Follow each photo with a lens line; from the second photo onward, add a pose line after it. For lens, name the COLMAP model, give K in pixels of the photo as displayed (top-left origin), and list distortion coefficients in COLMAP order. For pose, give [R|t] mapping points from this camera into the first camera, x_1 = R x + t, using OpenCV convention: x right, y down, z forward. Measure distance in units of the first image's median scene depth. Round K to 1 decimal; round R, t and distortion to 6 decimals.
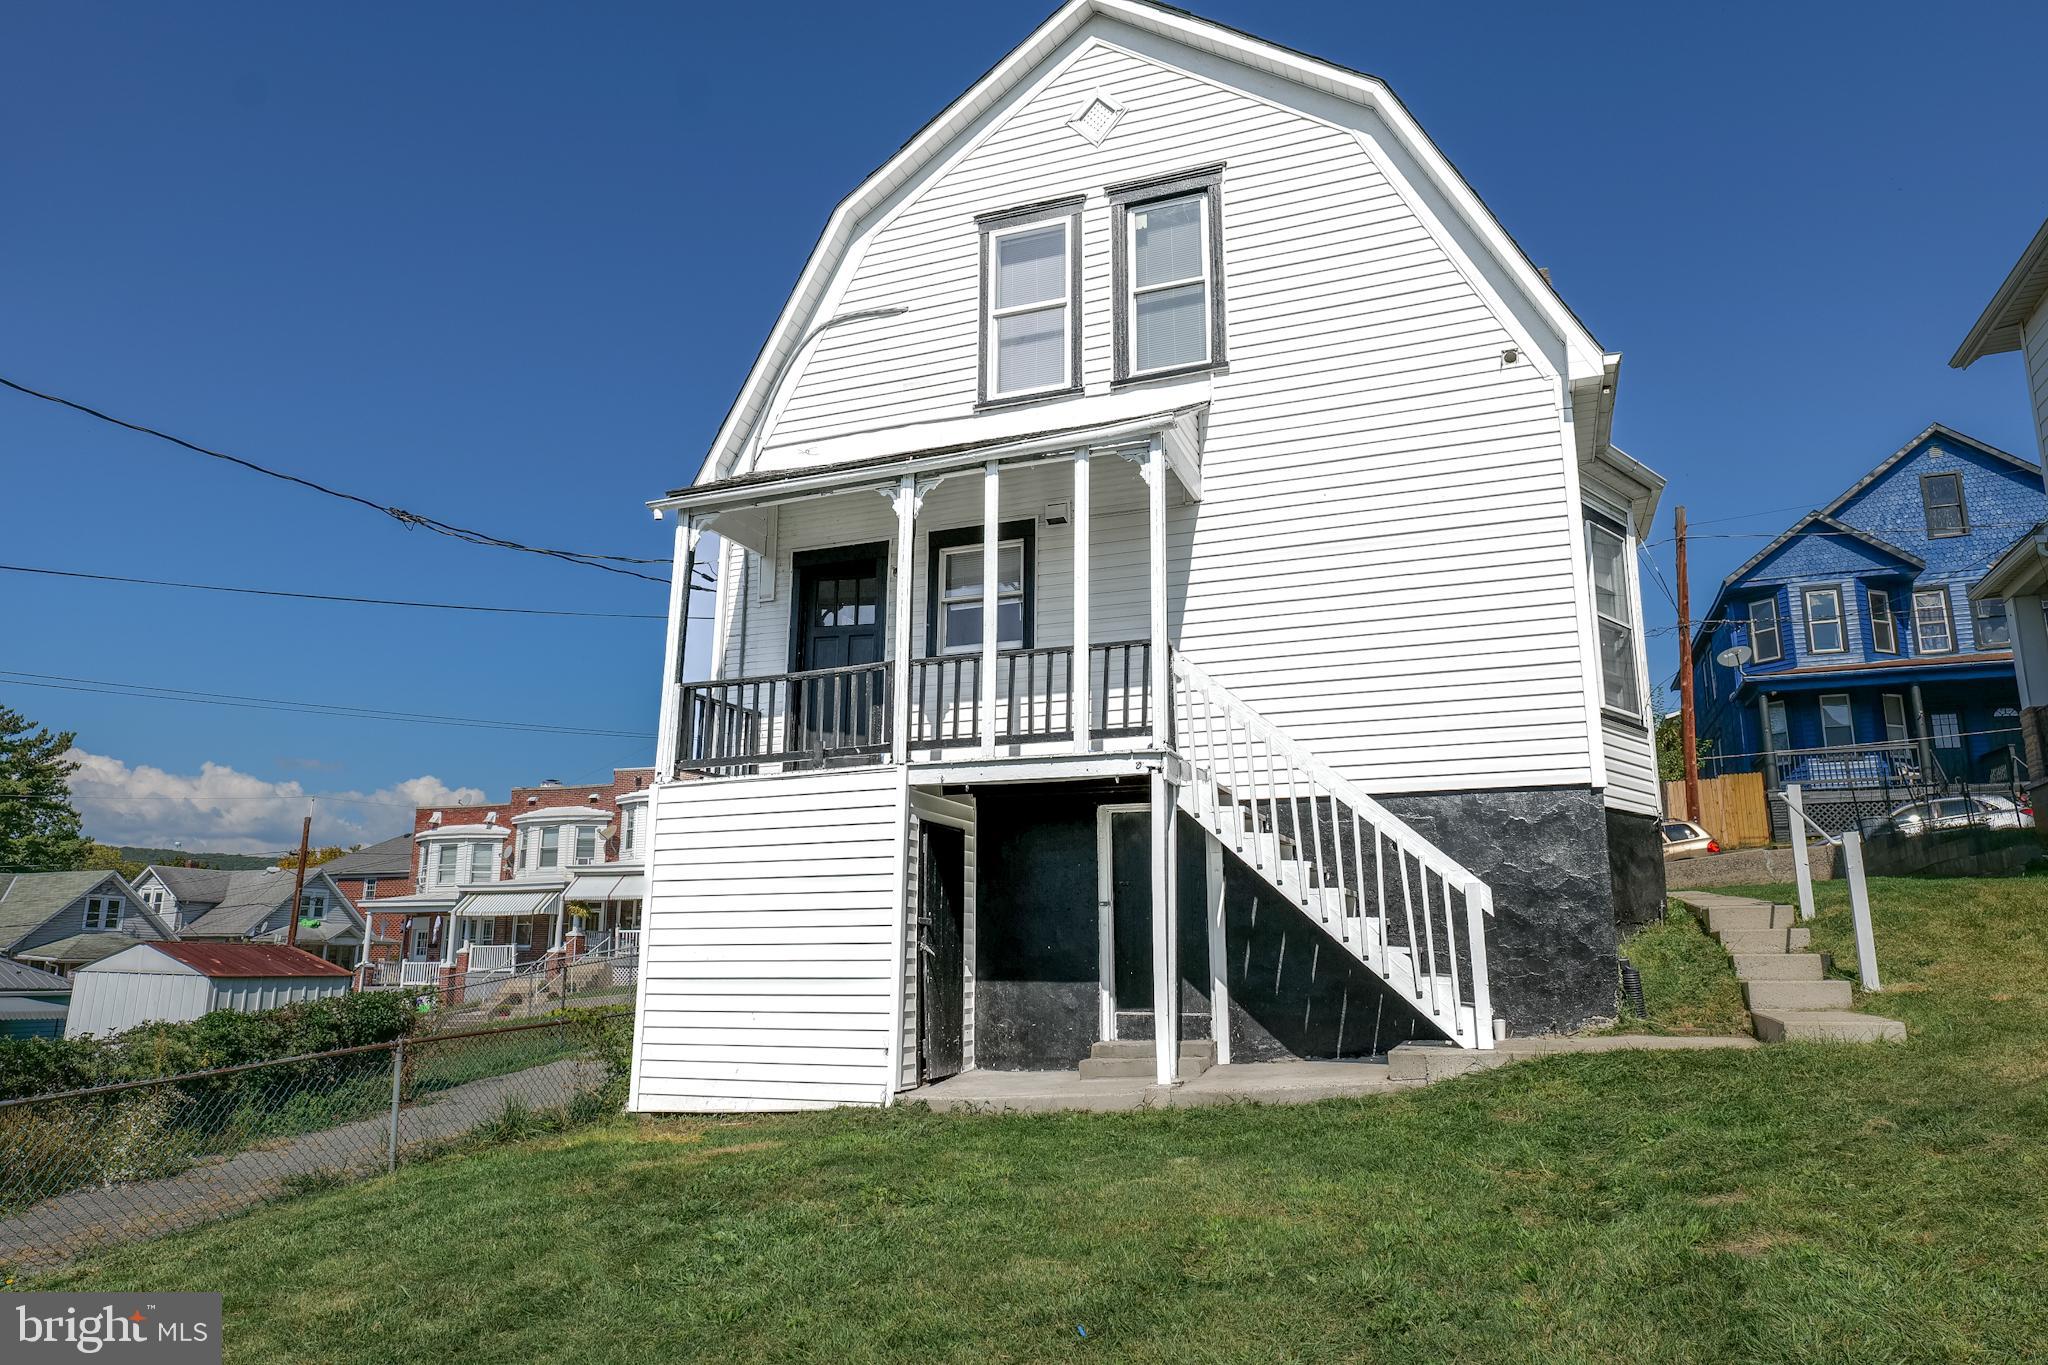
lens RADIAL K [[1320.7, 0, 1024.0], [0, 1320.7, 682.5], [0, 0, 1]] dist [0.000388, 0.002643]
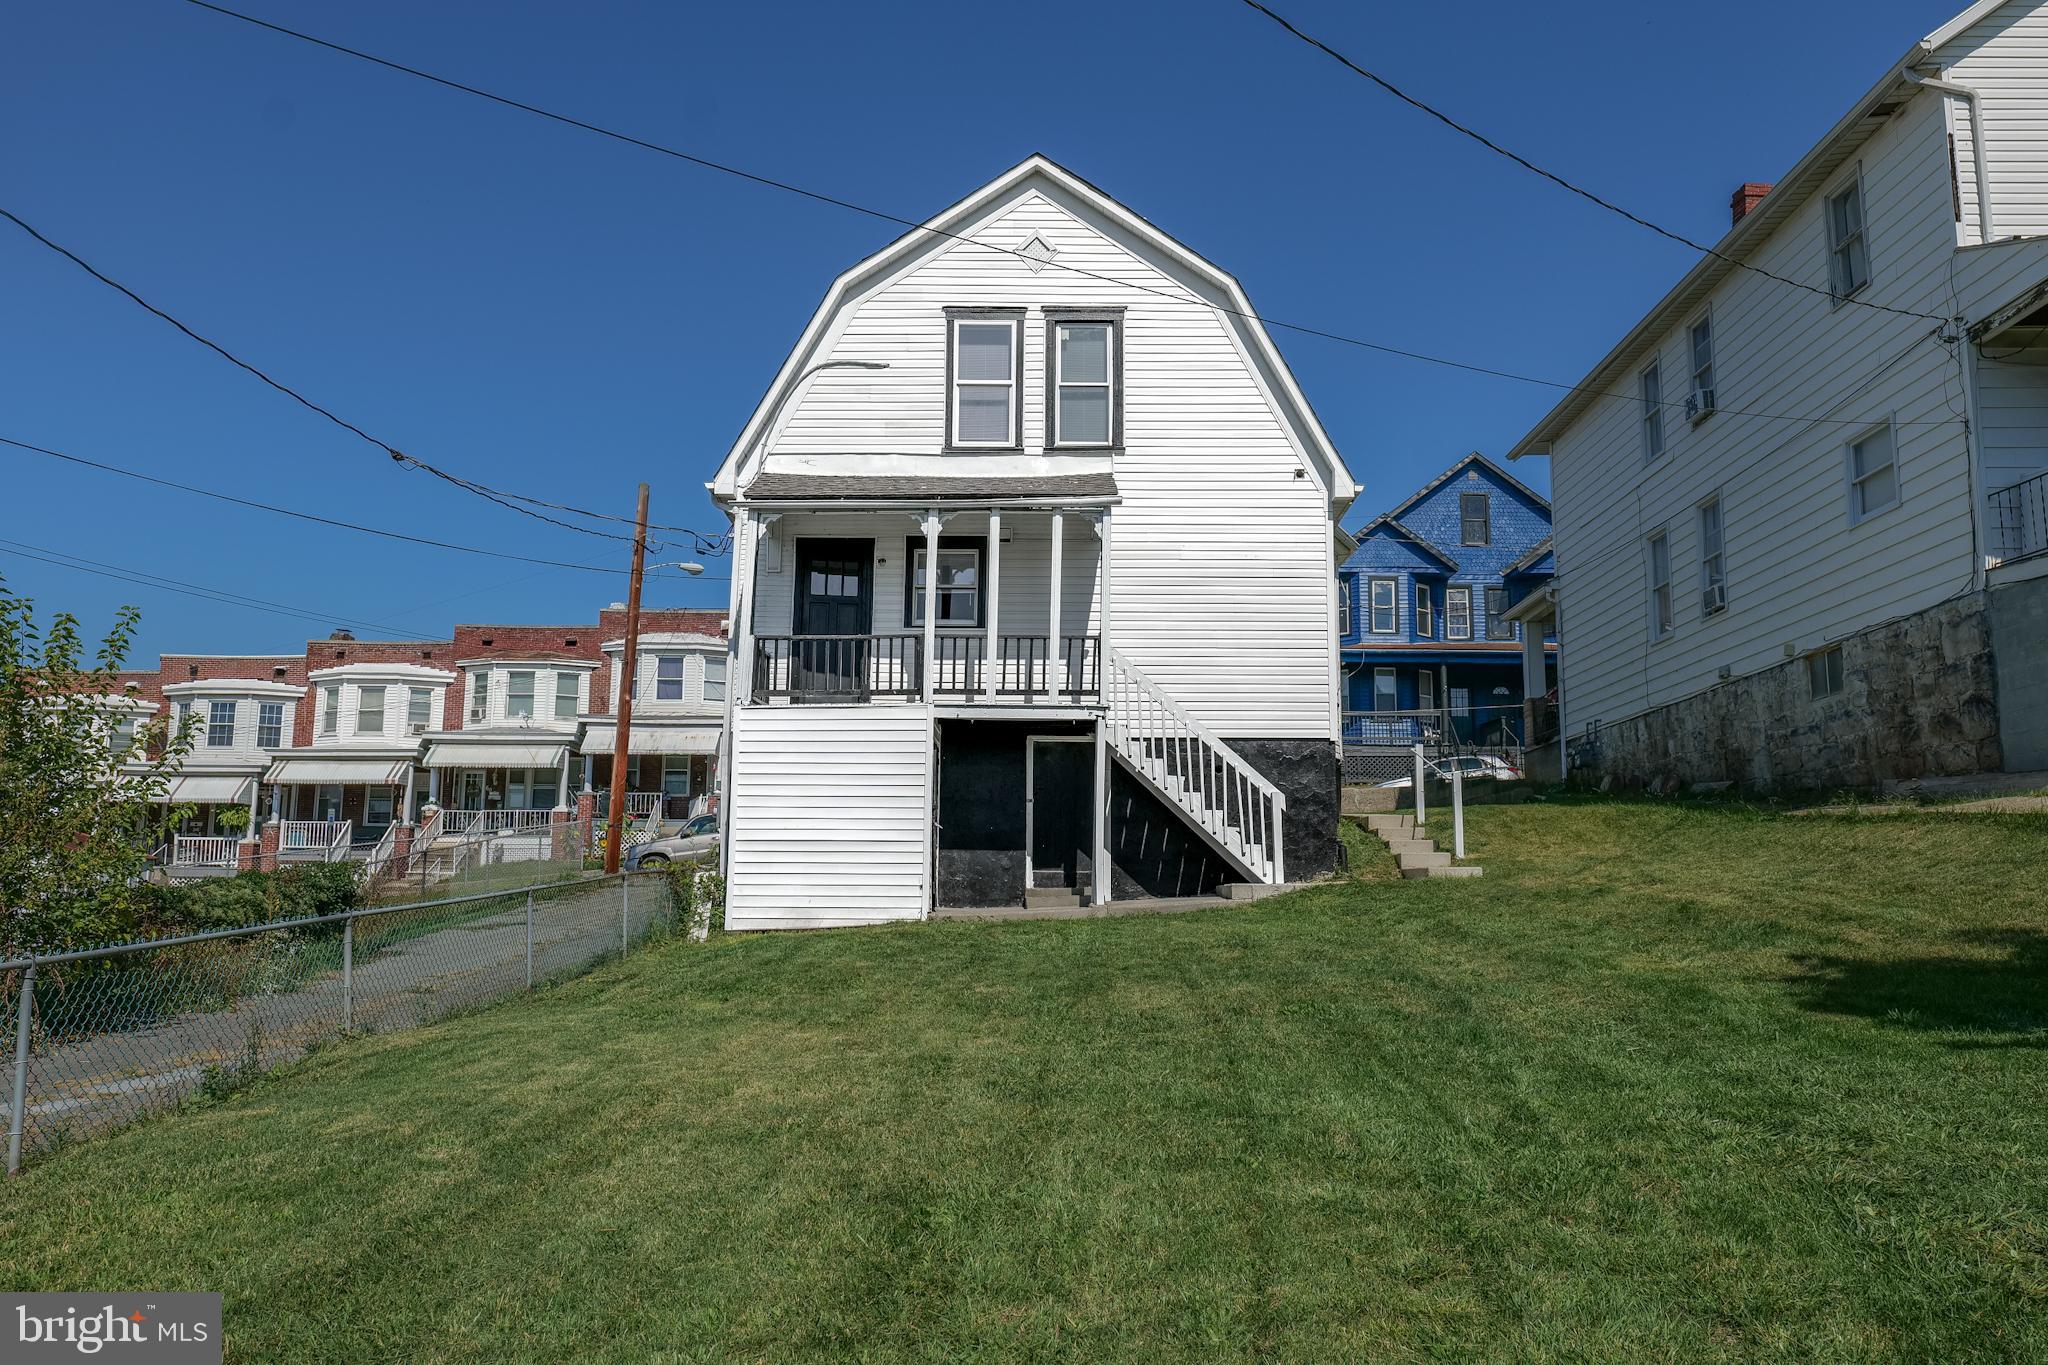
lens RADIAL K [[1523.1, 0, 1024.0], [0, 1523.1, 682.5], [0, 0, 1]] dist [-0.004044, -0.001454]
pose [[0.937566, 0.061307, 0.342362, -0.543918], [-0.082360, 0.995480, 0.047284, -0.049502], [-0.337915, -0.072529, 0.938378, -0.624035]]
